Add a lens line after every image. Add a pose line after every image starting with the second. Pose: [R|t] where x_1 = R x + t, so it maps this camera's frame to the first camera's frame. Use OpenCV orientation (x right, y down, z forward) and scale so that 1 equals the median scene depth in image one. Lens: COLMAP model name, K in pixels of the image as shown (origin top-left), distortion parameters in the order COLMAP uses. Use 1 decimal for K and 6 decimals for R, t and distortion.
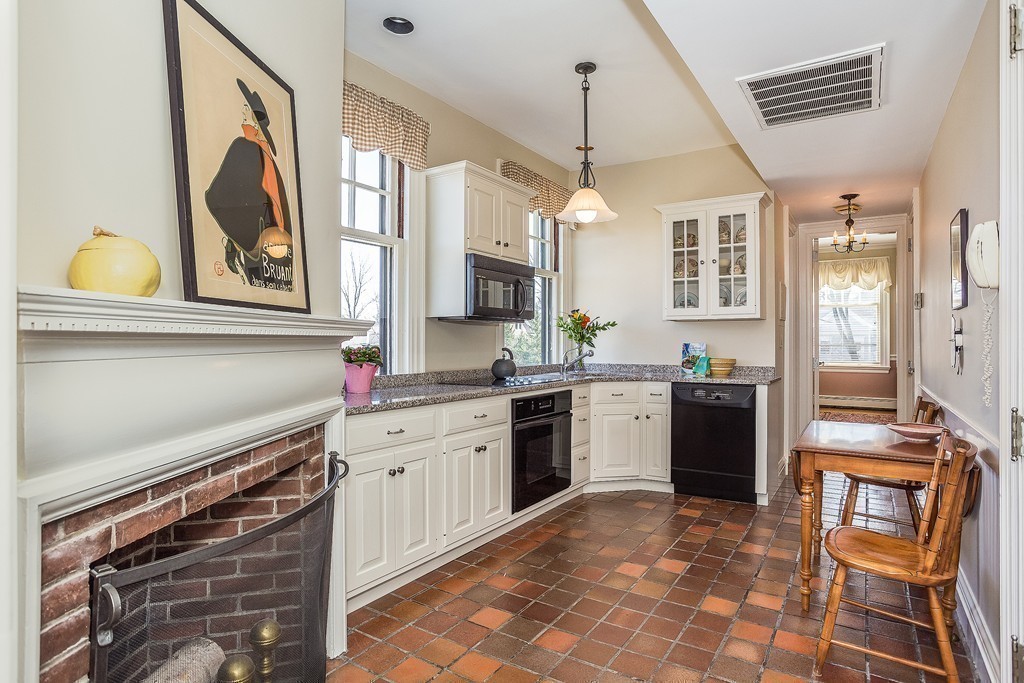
lens RADIAL K [[509.9, 0, 512.1], [0, 509.9, 347.2], [0, 0, 1]] dist [-0.071230, 0.025969]
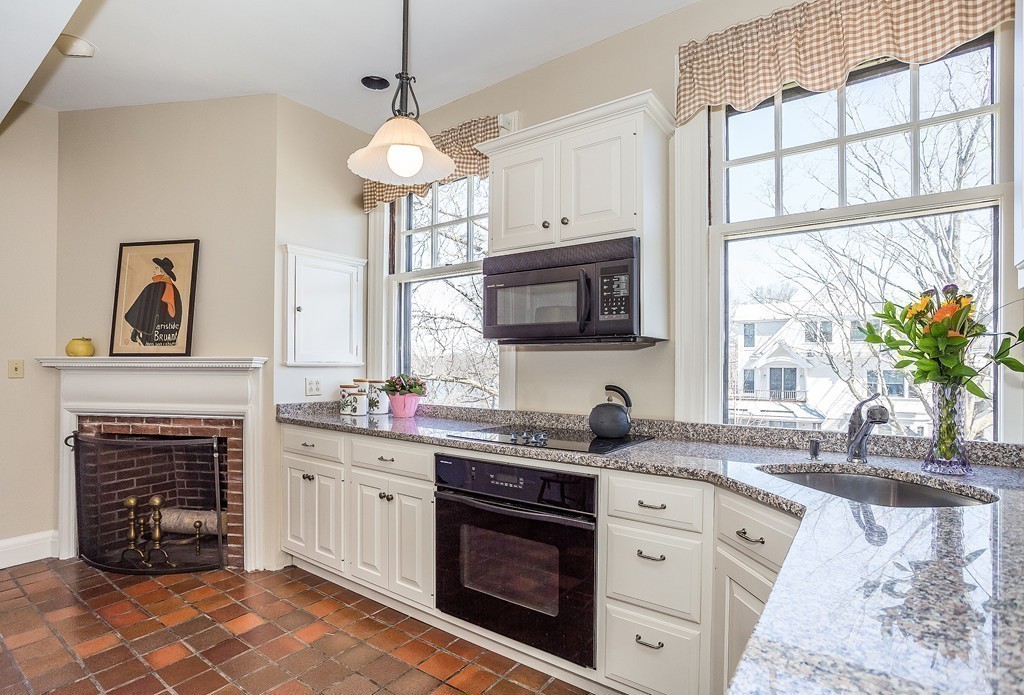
lens RADIAL K [[498.5, 0, 510.7], [0, 498.5, 361.4], [0, 0, 1]] dist [-0.079070, 0.037696]
pose [[-0.002362, 0.002058, -0.999995, 1.558824], [-0.015679, 0.999875, 0.002095, -0.073065], [0.999874, 0.015683, -0.002329, 2.424912]]
